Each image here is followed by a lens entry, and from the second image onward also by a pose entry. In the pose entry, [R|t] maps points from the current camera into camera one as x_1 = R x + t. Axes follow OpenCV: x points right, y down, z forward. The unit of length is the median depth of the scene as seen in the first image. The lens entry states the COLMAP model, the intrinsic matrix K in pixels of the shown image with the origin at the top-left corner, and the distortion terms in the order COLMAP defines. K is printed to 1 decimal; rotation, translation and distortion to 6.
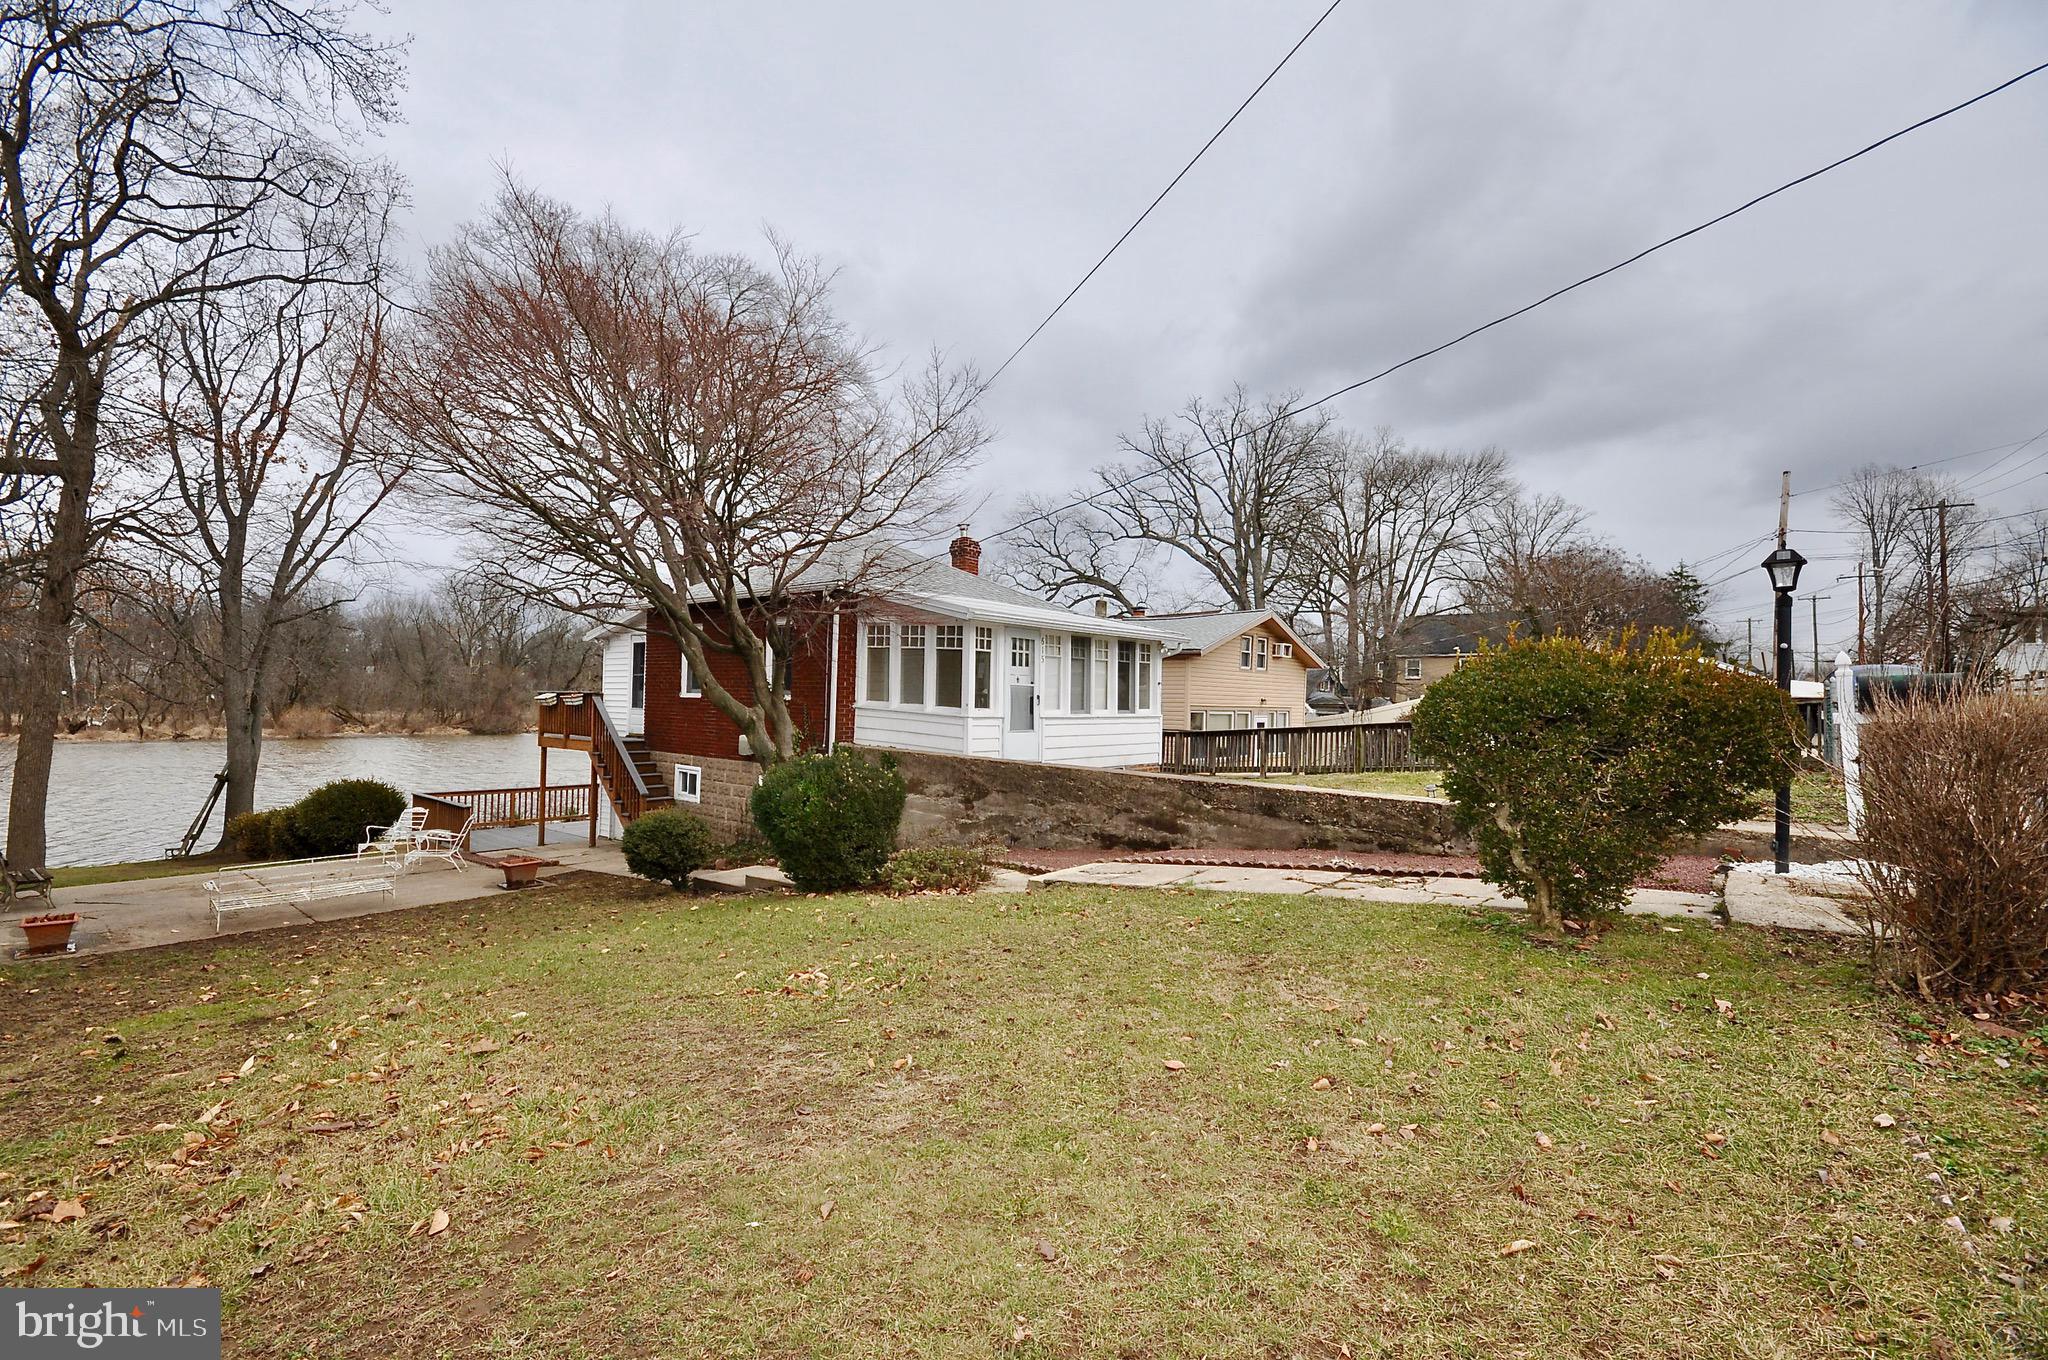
lens RADIAL K [[908.2, 0, 1025.3], [0, 908.2, 685.4], [0, 0, 1]] dist [0.002331, -0.007683]
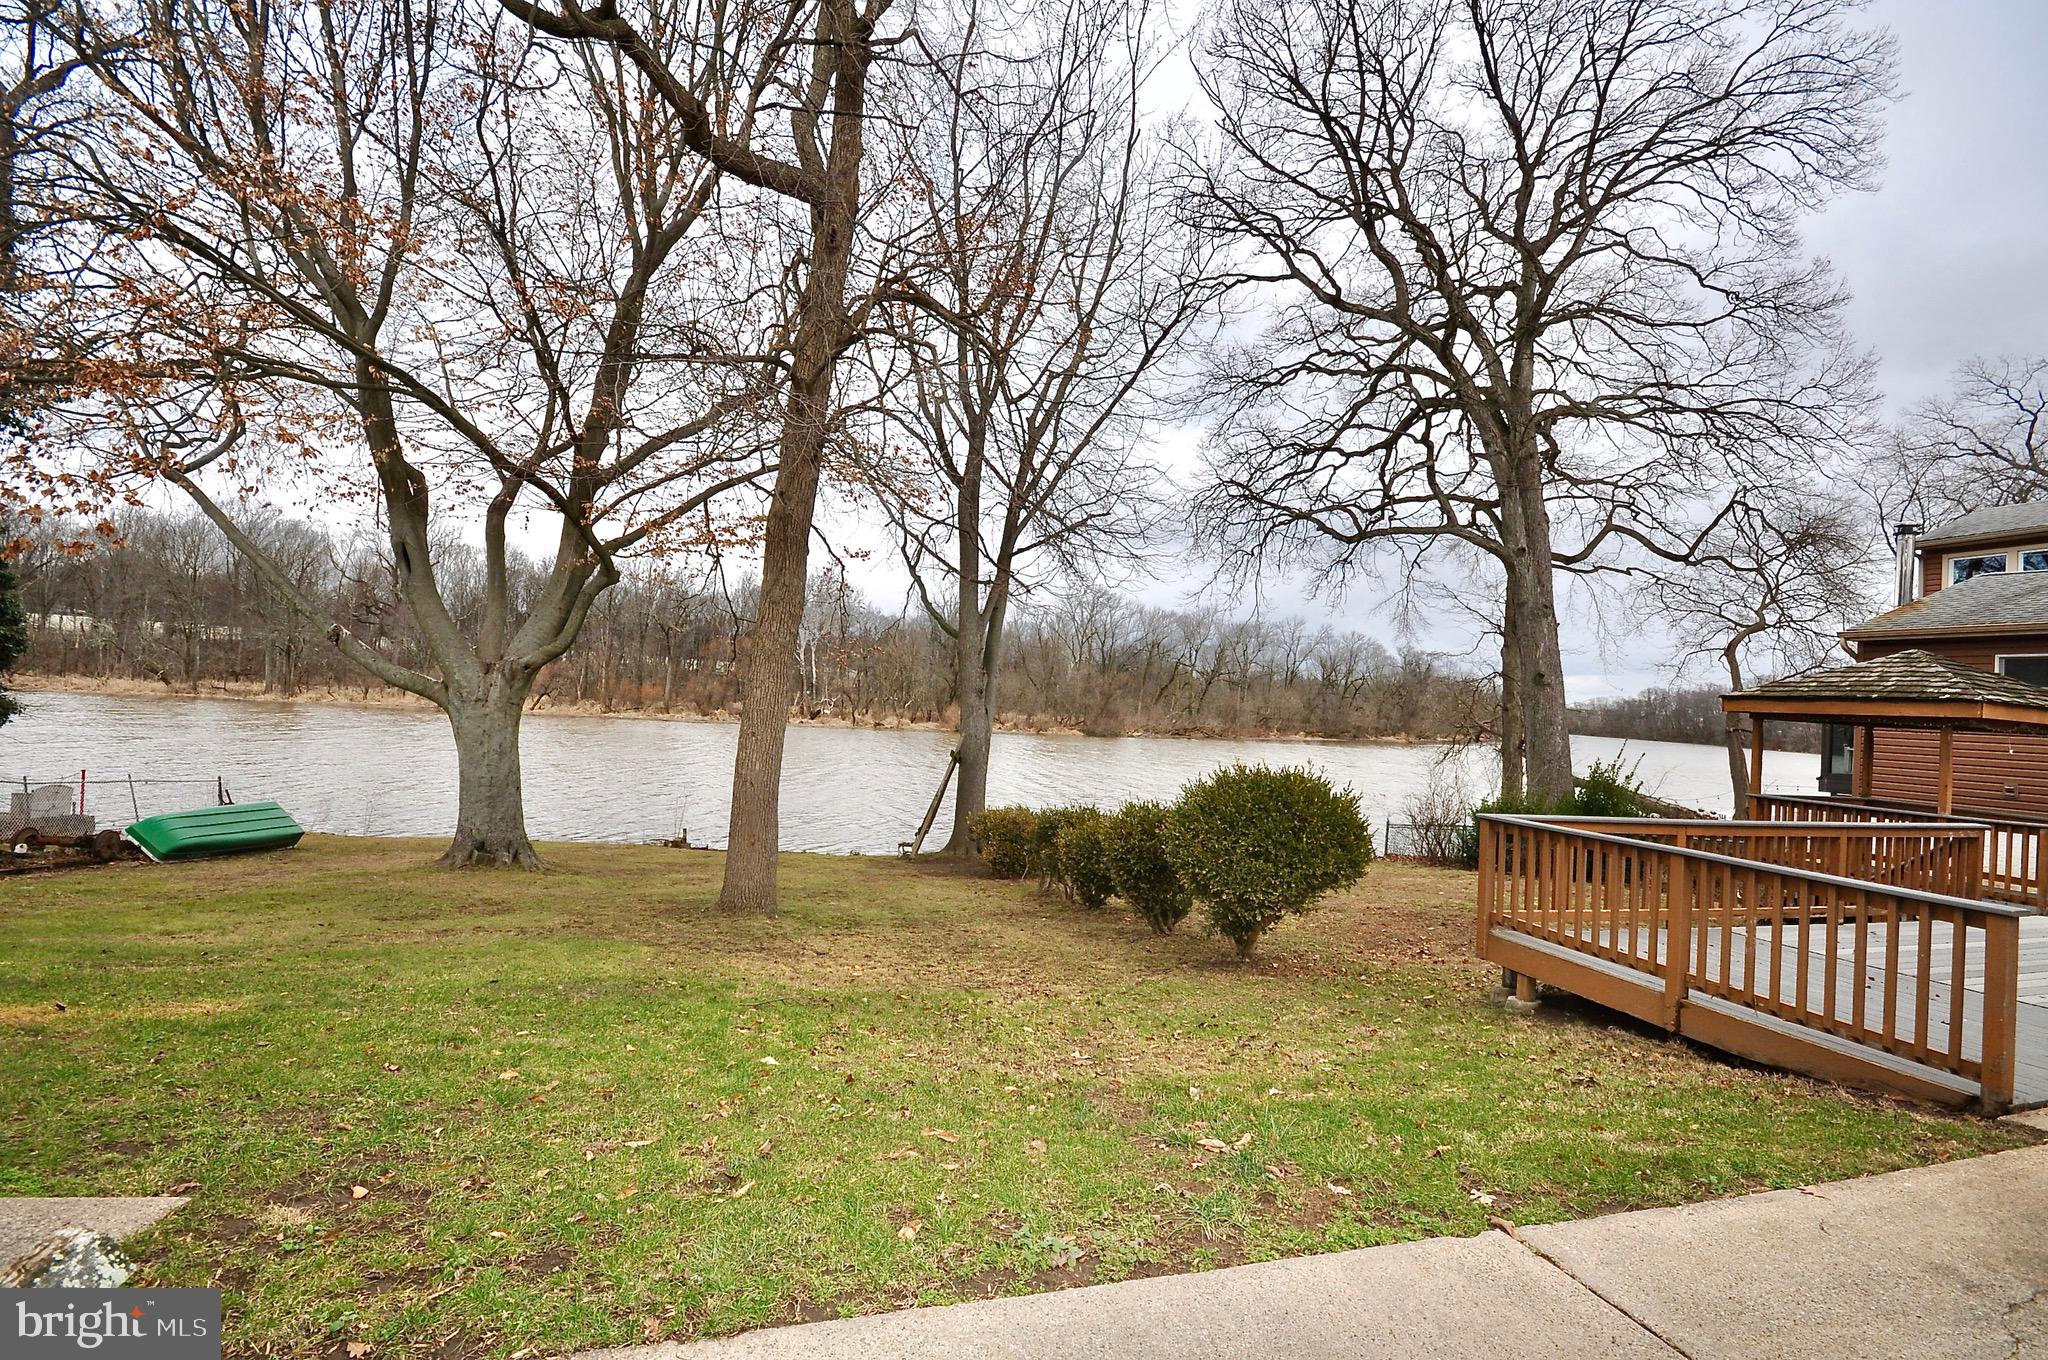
lens RADIAL K [[911.3, 0, 1020.8], [0, 911.3, 682.8], [0, 0, 1]] dist [0.000636, -0.000326]
pose [[0.831374, 0.014140, -0.555533, -0.477838], [-0.027332, 0.999507, -0.015463, 0.058417], [0.555040, 0.028039, 0.831351, 0.450727]]
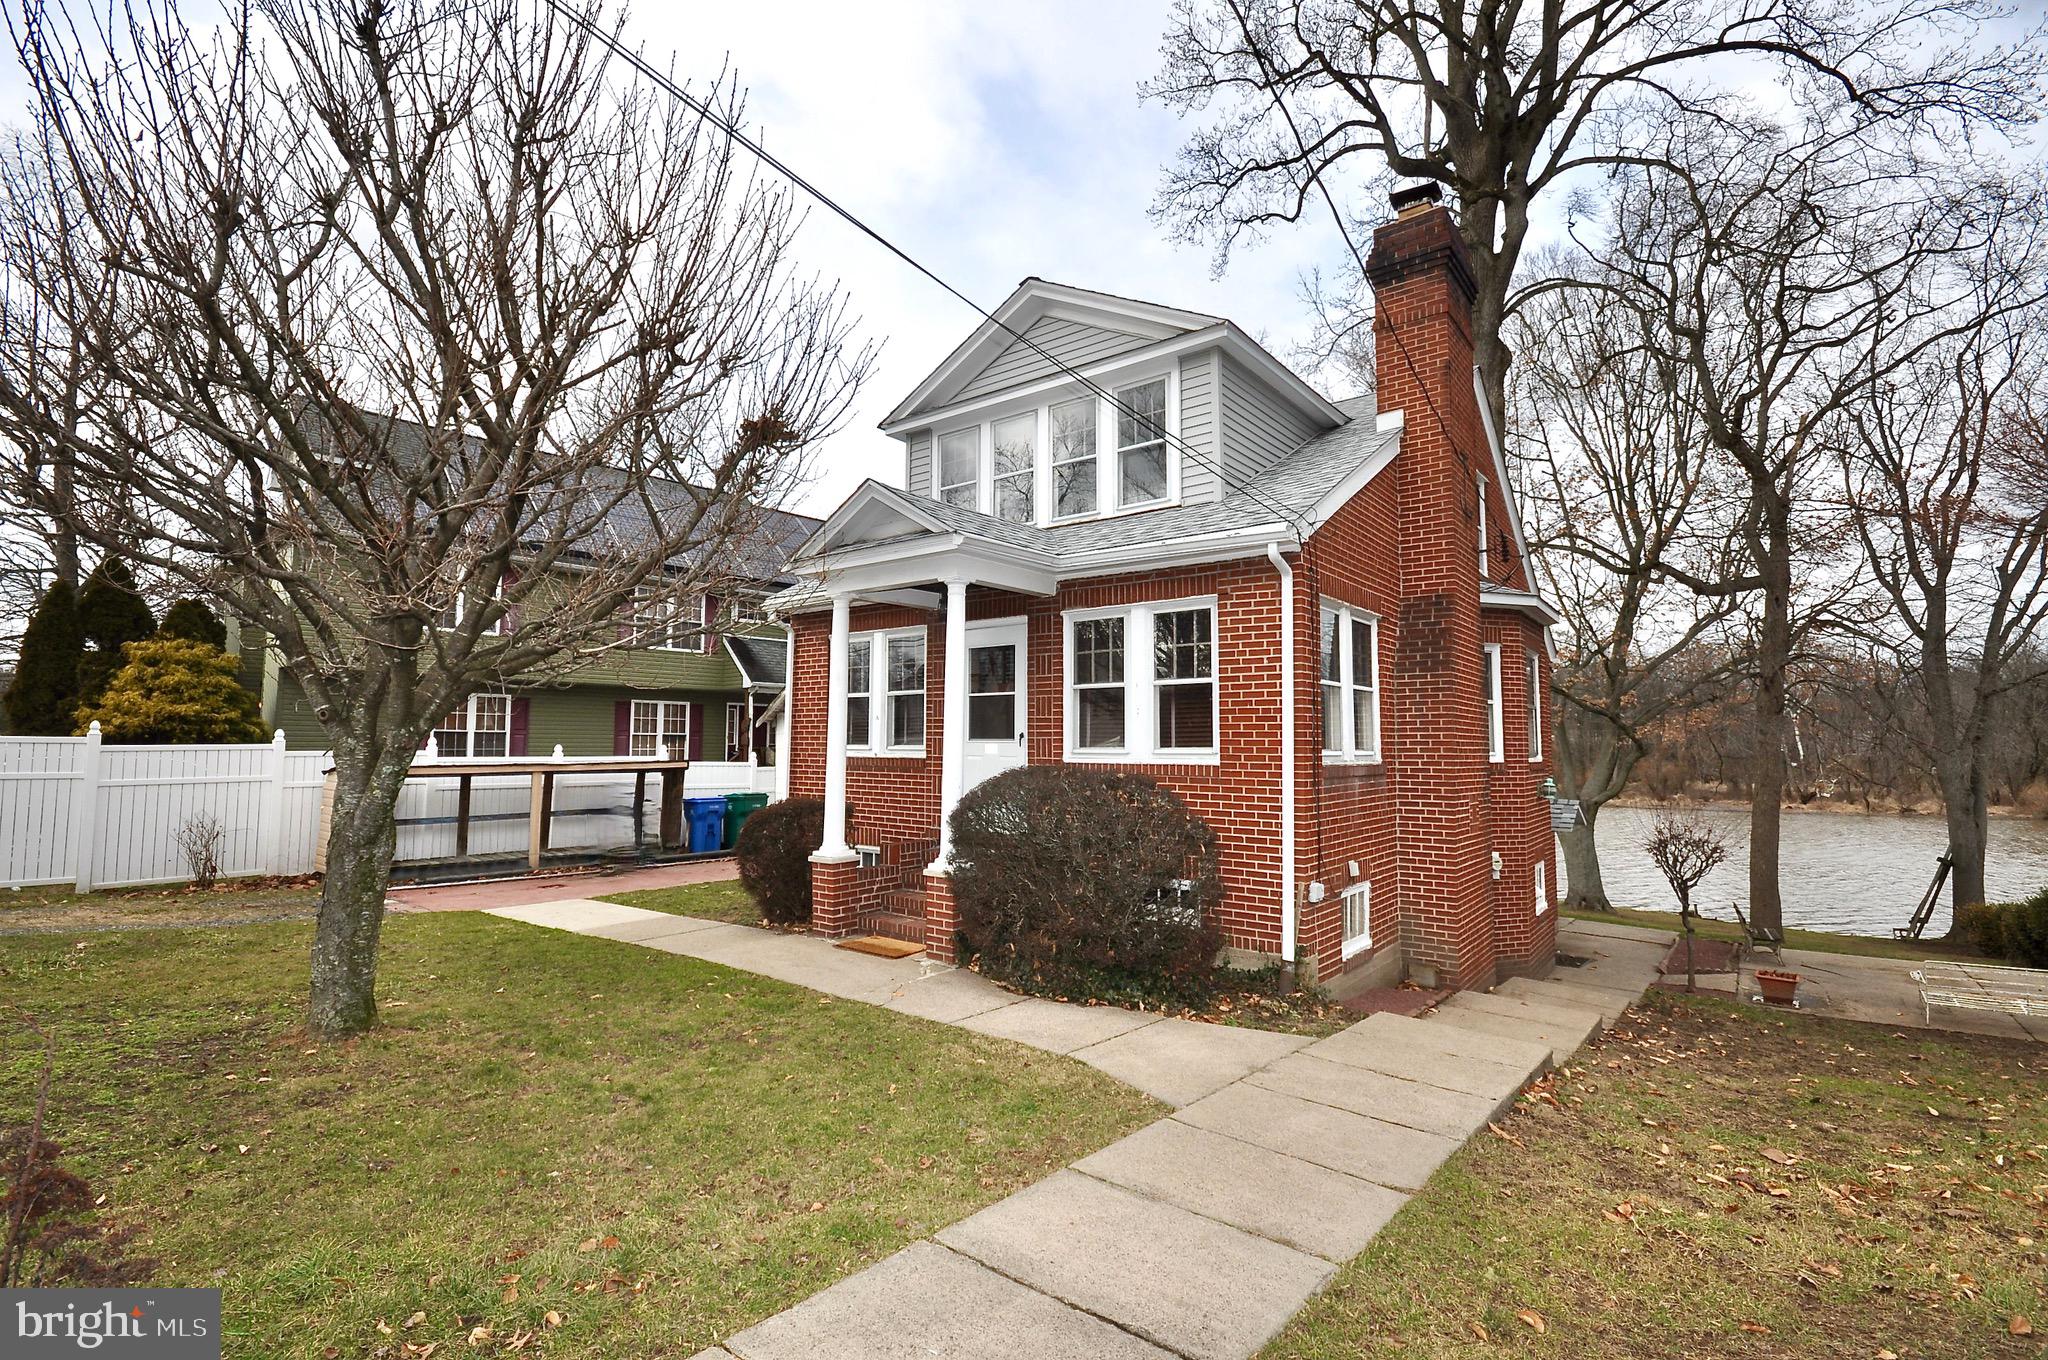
lens RADIAL K [[921.4, 0, 1017.1], [0, 921.4, 678.4], [0, 0, 1]] dist [0.013116, -0.012194]
pose [[0.054595, -0.094814, -0.993997, 0.042800], [0.011421, 0.995476, -0.094328, -0.010176], [0.998443, -0.006203, 0.055431, -0.026942]]
